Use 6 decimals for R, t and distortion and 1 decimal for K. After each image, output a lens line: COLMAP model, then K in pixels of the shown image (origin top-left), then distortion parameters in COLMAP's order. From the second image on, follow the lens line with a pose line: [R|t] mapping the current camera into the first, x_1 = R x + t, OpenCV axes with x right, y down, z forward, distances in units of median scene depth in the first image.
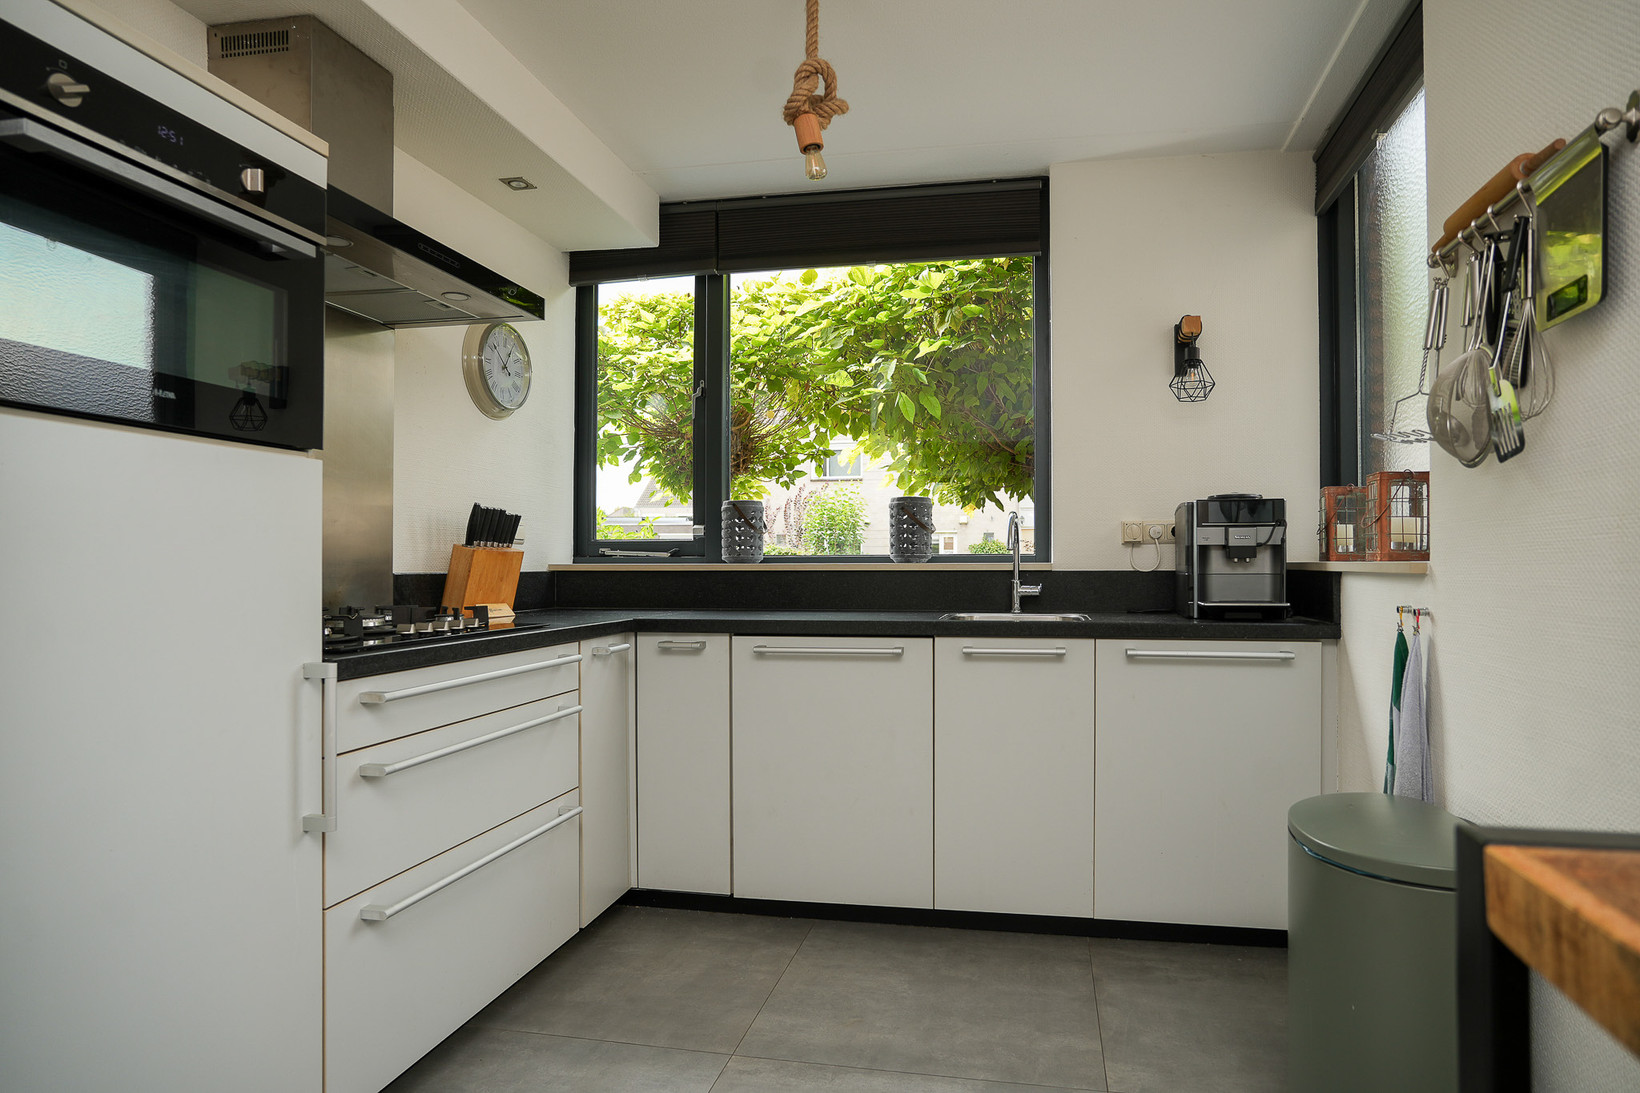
lens RADIAL K [[928.6, 0, 826.8], [0, 928.6, 553.9], [0, 0, 1]] dist [-0.021637, 0.006320]
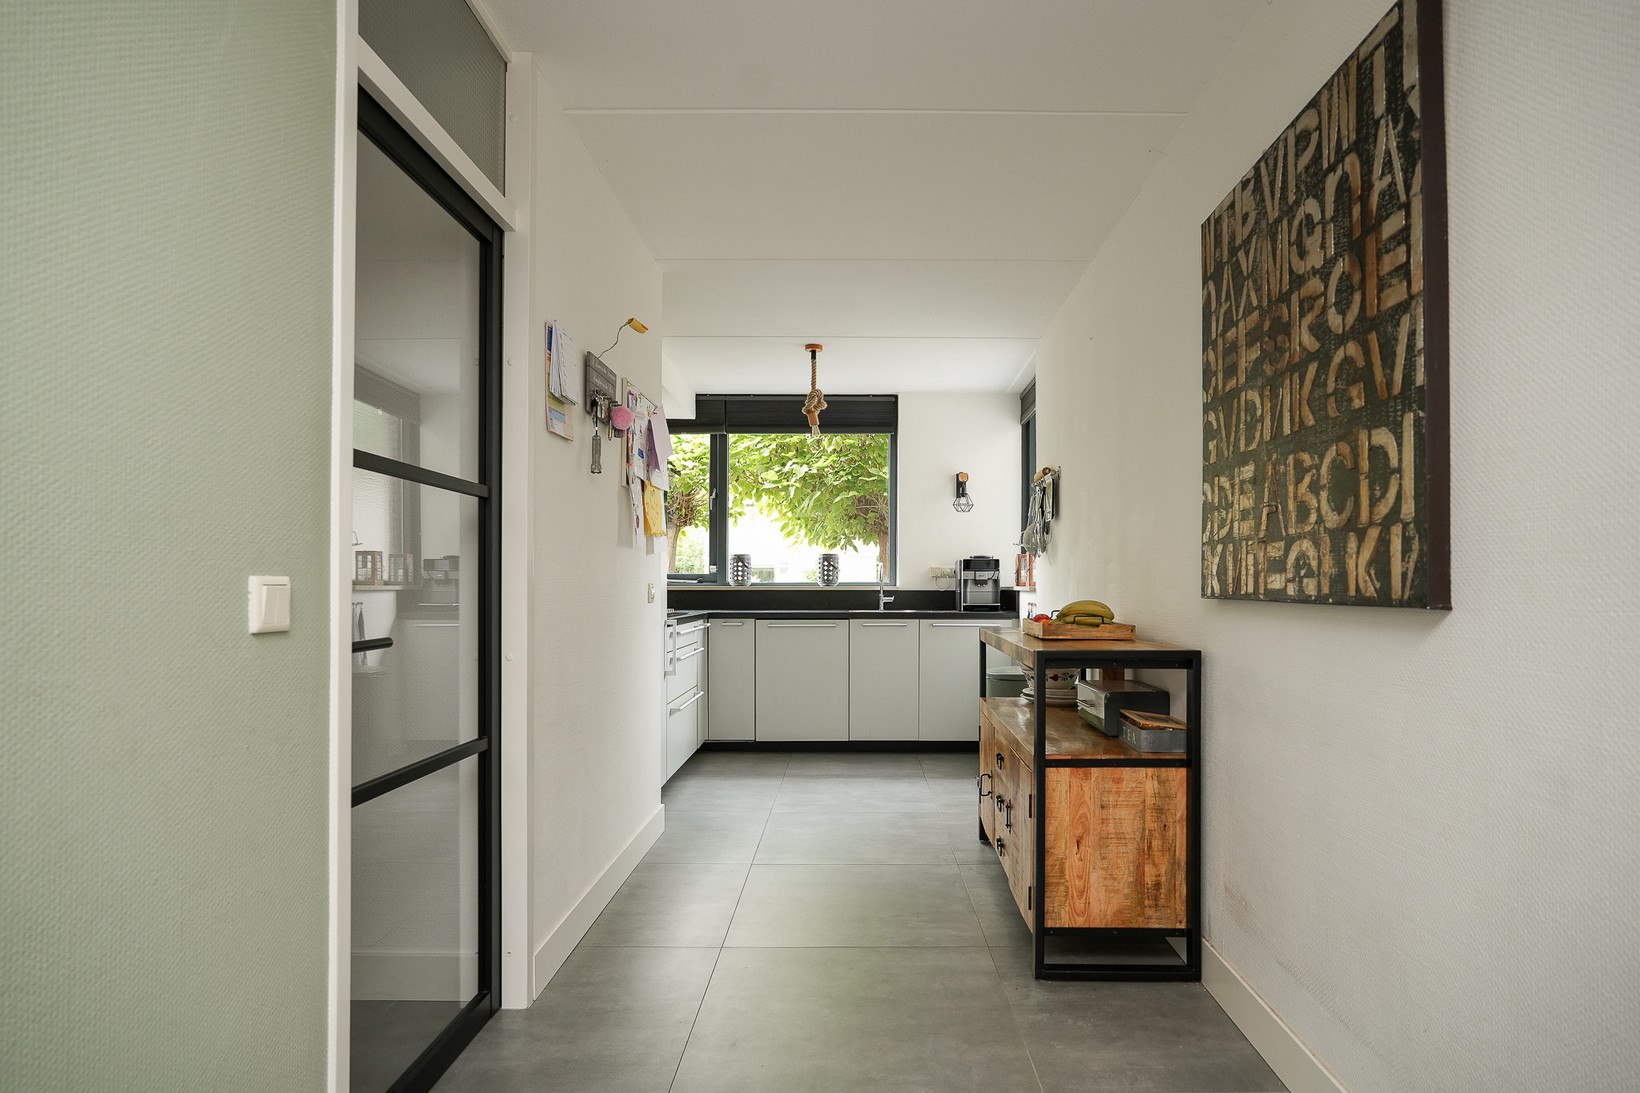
lens RADIAL K [[928.6, 0, 793.6], [0, 928.6, 577.7], [0, 0, 1]] dist [-0.021637, 0.006320]
pose [[0.987710, 0.003813, 0.156252, -0.313306], [-0.003944, 0.999992, 0.000529, -0.010014], [-0.156248, -0.001139, 0.987717, -1.011820]]
